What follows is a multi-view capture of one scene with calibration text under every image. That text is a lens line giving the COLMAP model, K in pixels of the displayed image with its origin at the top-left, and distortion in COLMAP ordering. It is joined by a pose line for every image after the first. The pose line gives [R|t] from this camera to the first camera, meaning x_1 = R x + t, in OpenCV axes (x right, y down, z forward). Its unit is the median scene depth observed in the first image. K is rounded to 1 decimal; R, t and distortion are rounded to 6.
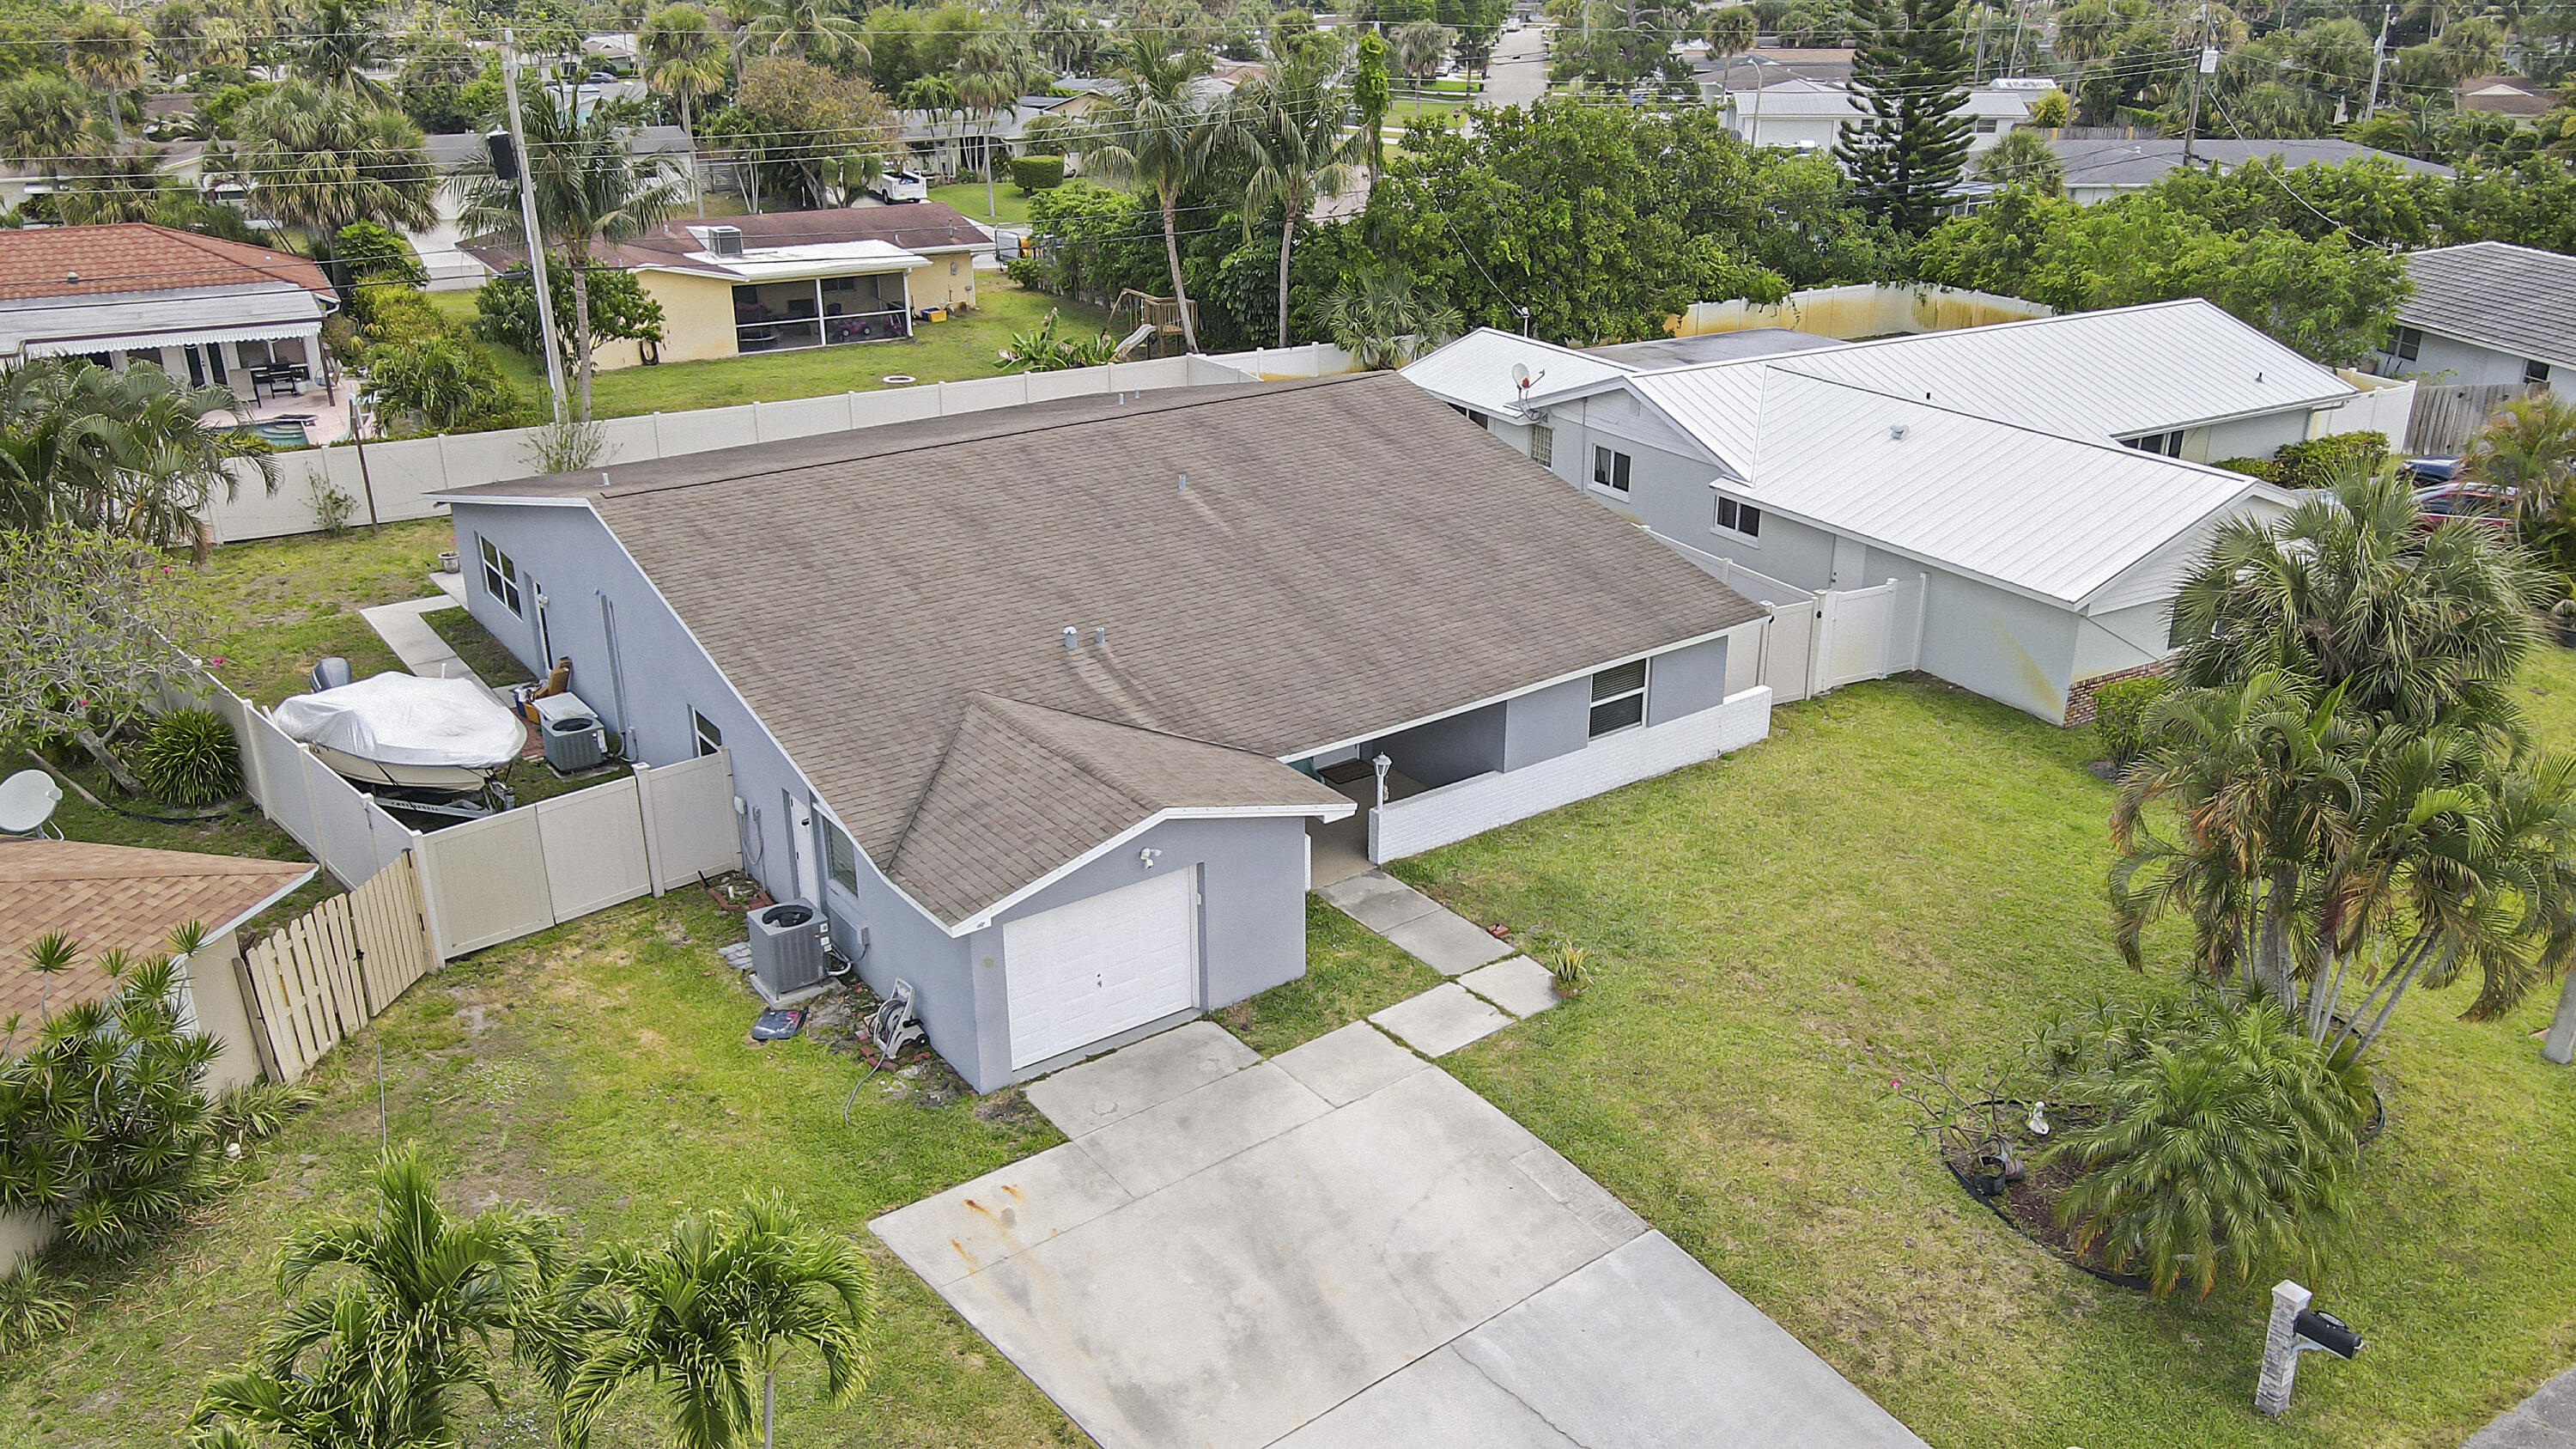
lens RADIAL K [[1894.9, 0, 1276.3], [0, 1894.9, 716.3], [0, 0, 1]] dist [0.002004, 0.014529]
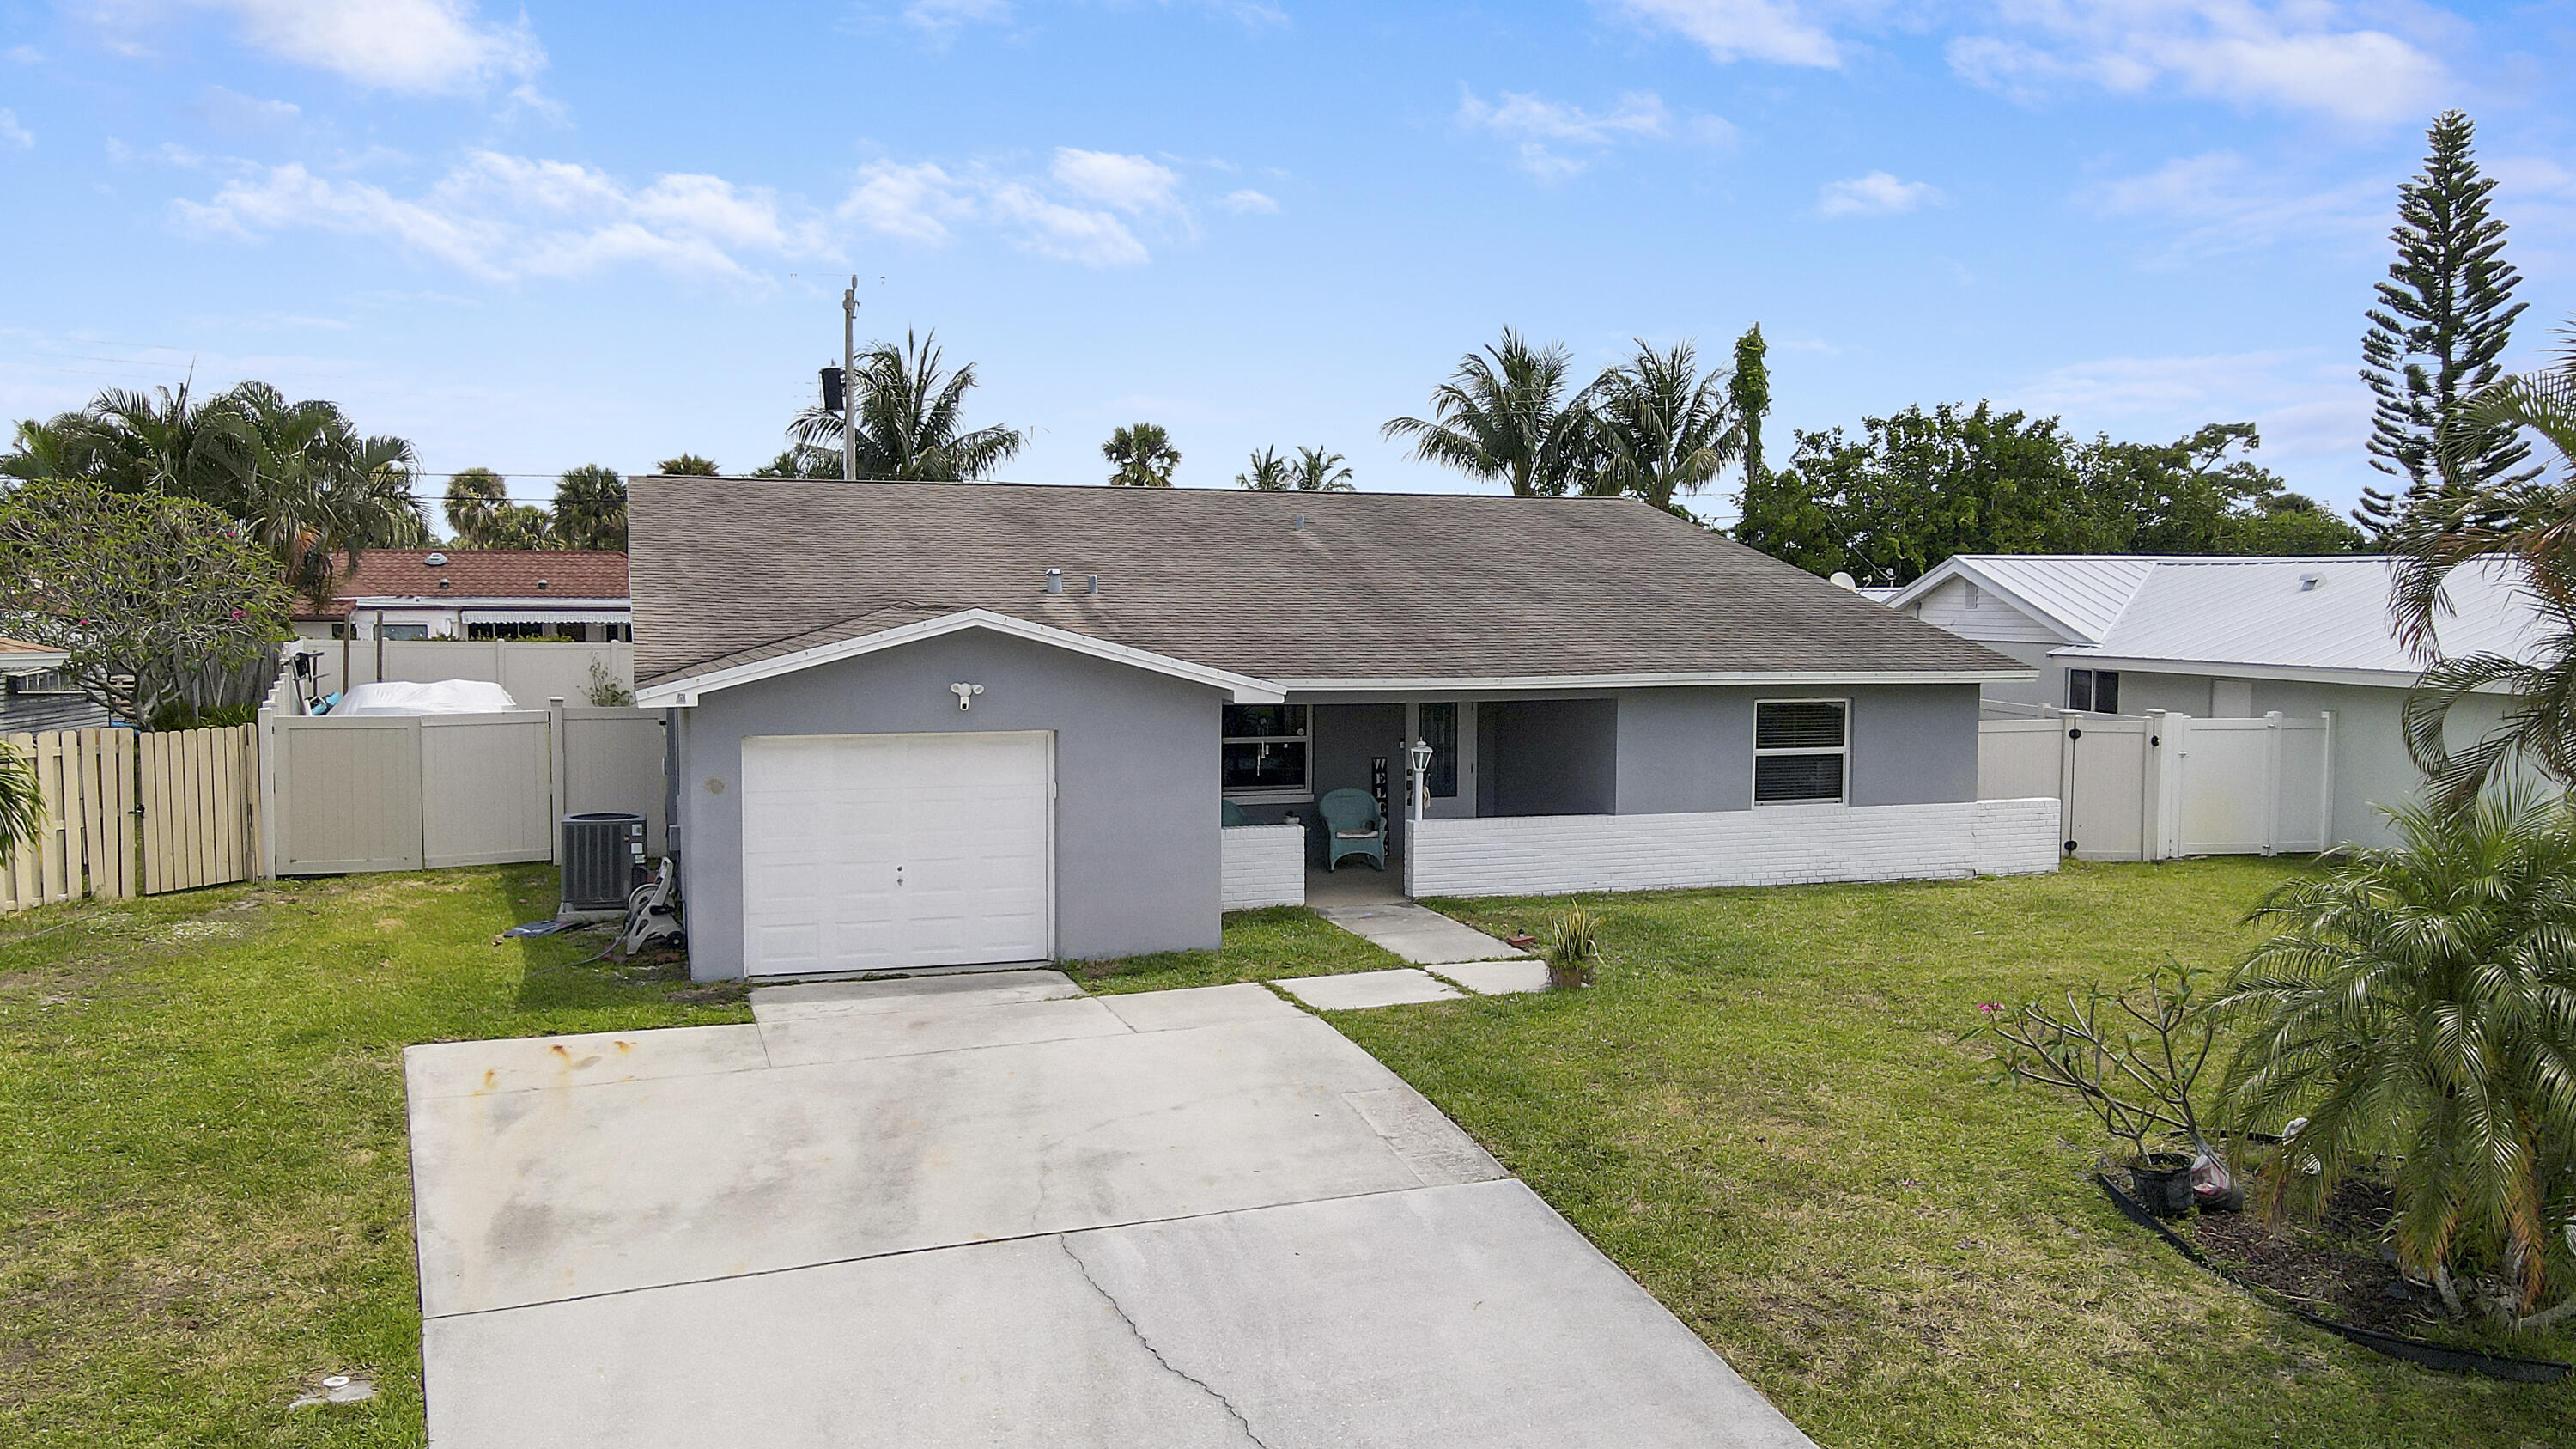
lens RADIAL K [[1894.9, 0, 1288.5], [0, 1894.9, 720.0], [0, 0, 1]] dist [0.002004, 0.014529]
pose [[0.955696, 0.029335, -0.292891, 0.258911], [-0.117310, 0.950547, -0.287576, 0.269438], [0.269970, 0.309194, 0.911875, 0.342074]]
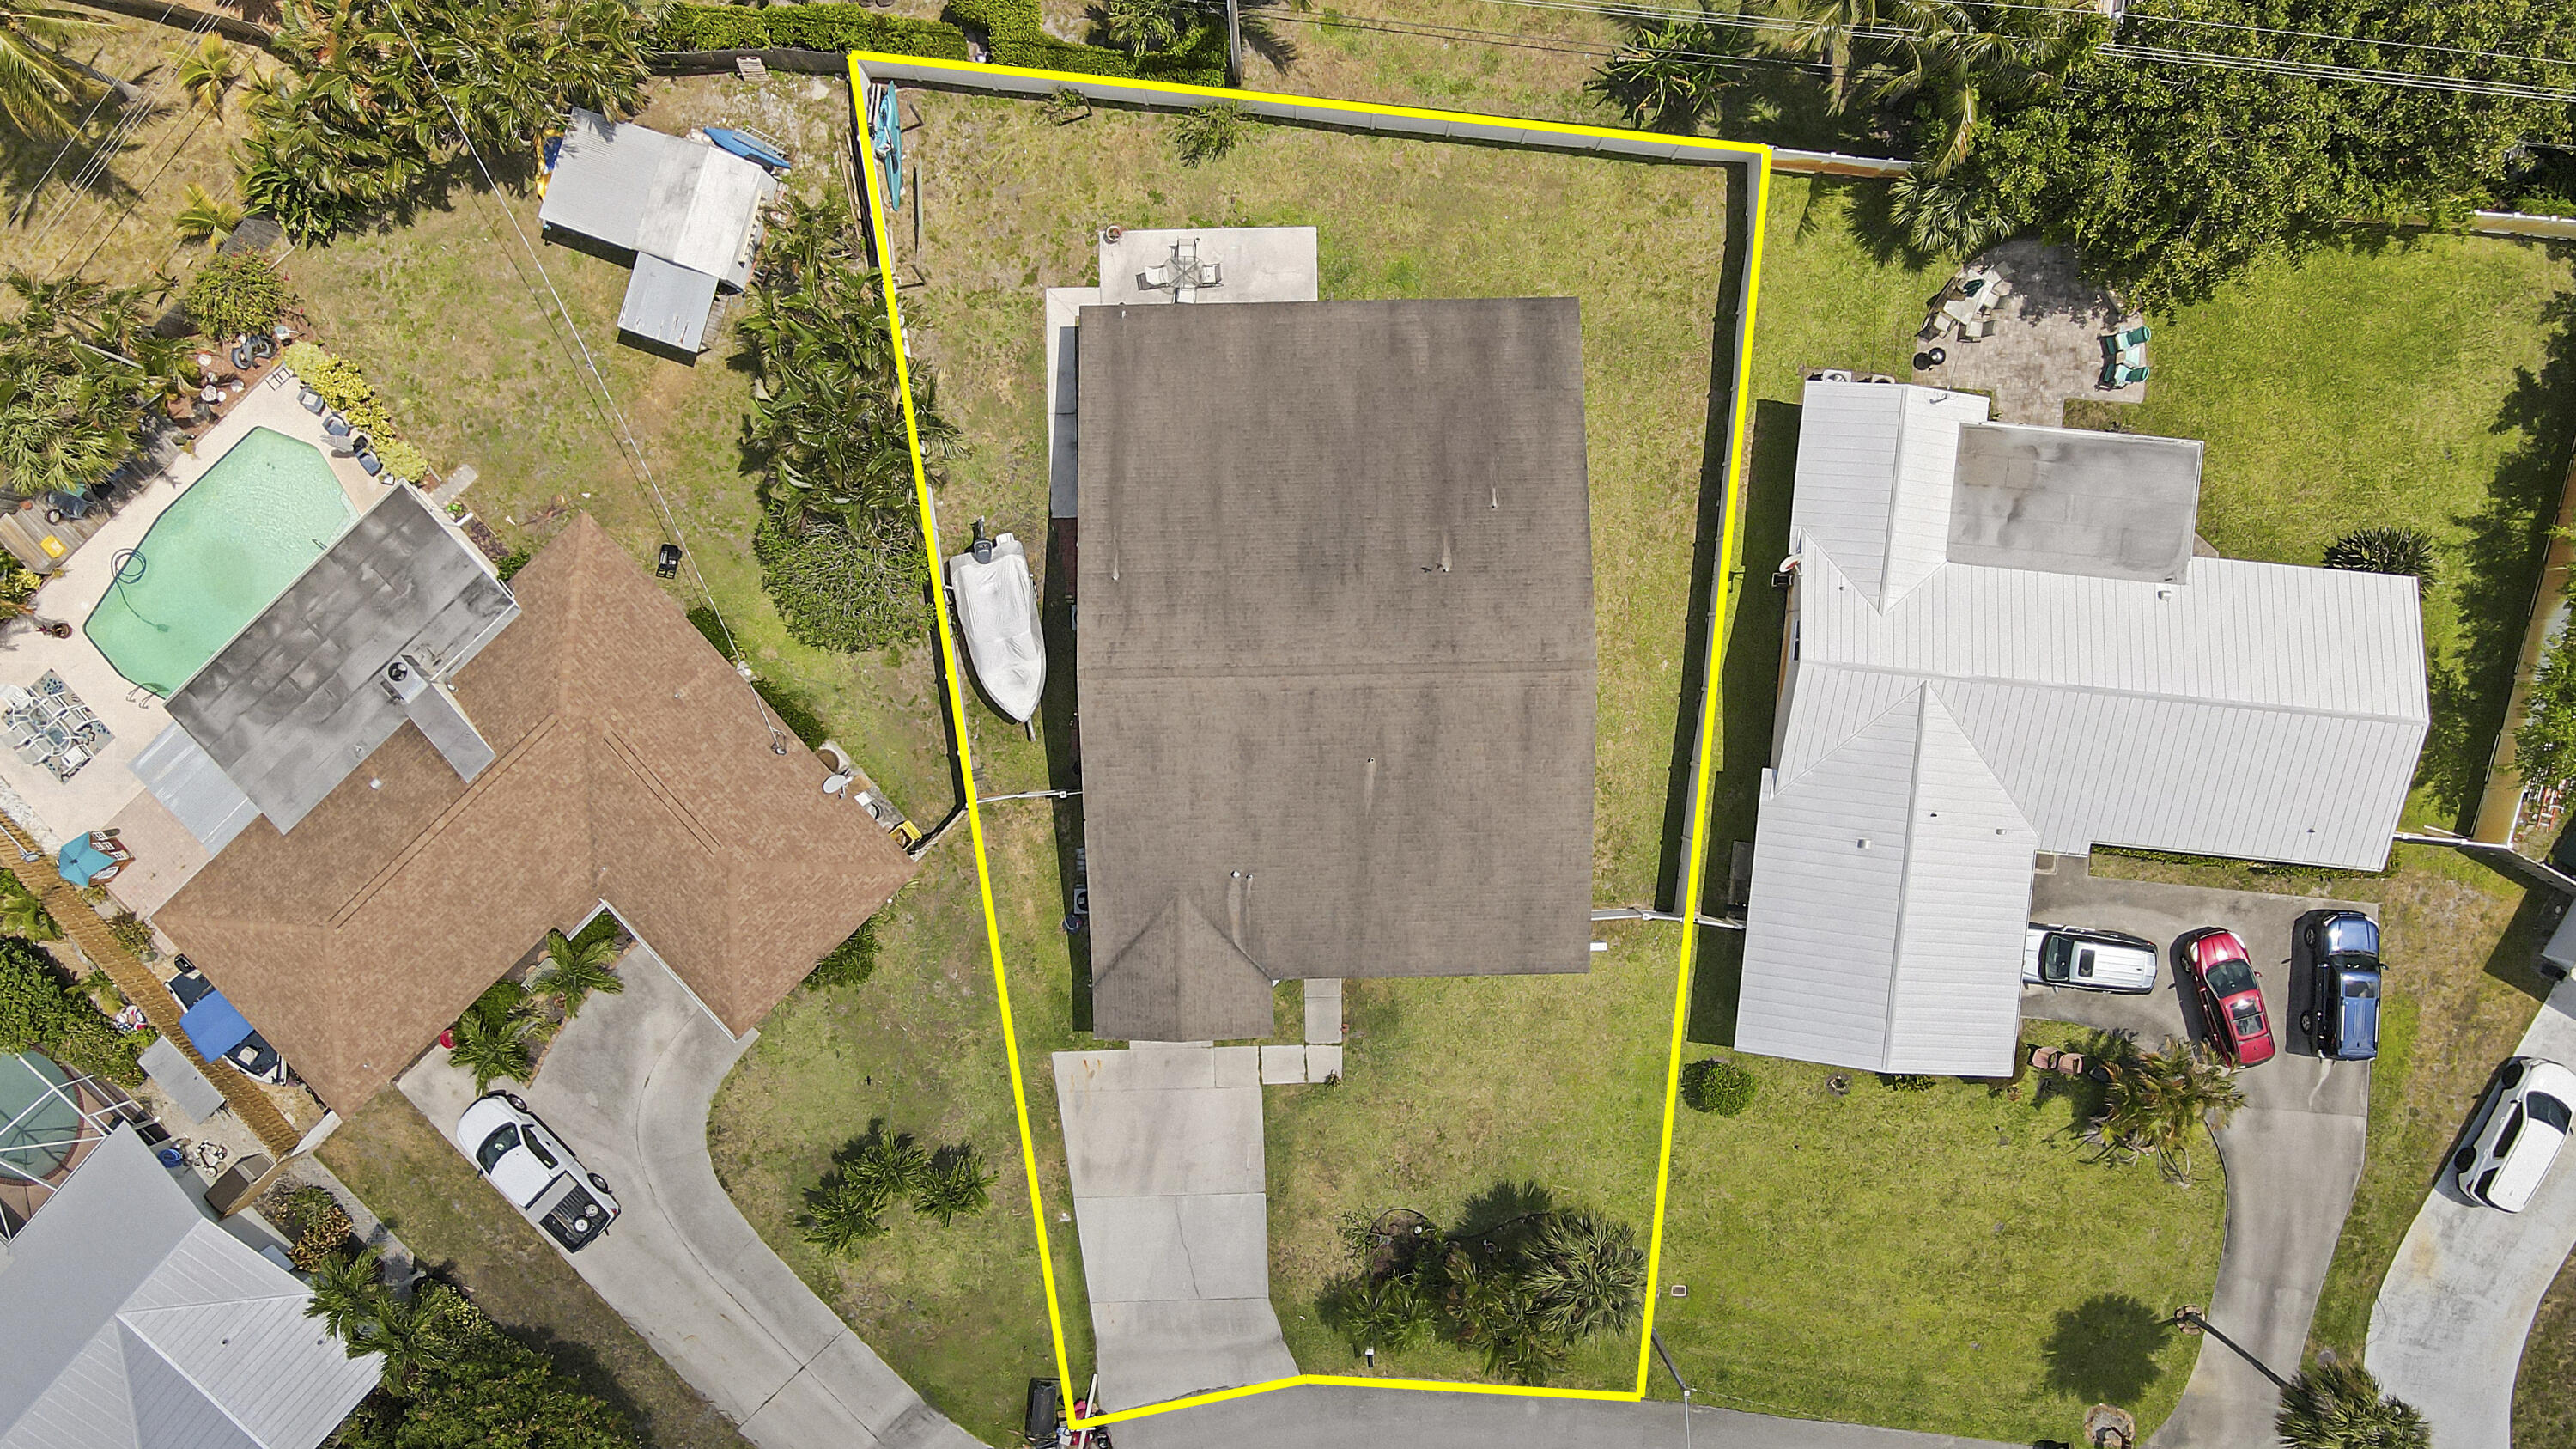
lens RADIAL K [[1894.9, 0, 1275.4], [0, 1894.9, 723.5], [0, 0, 1]] dist [0.002004, 0.014529]
pose [[0.818022, 0.575137, 0.007586, -0.212864], [-0.210075, 0.286461, 0.934777, -2.428247], [0.535451, -0.766262, 0.355154, 0.431448]]
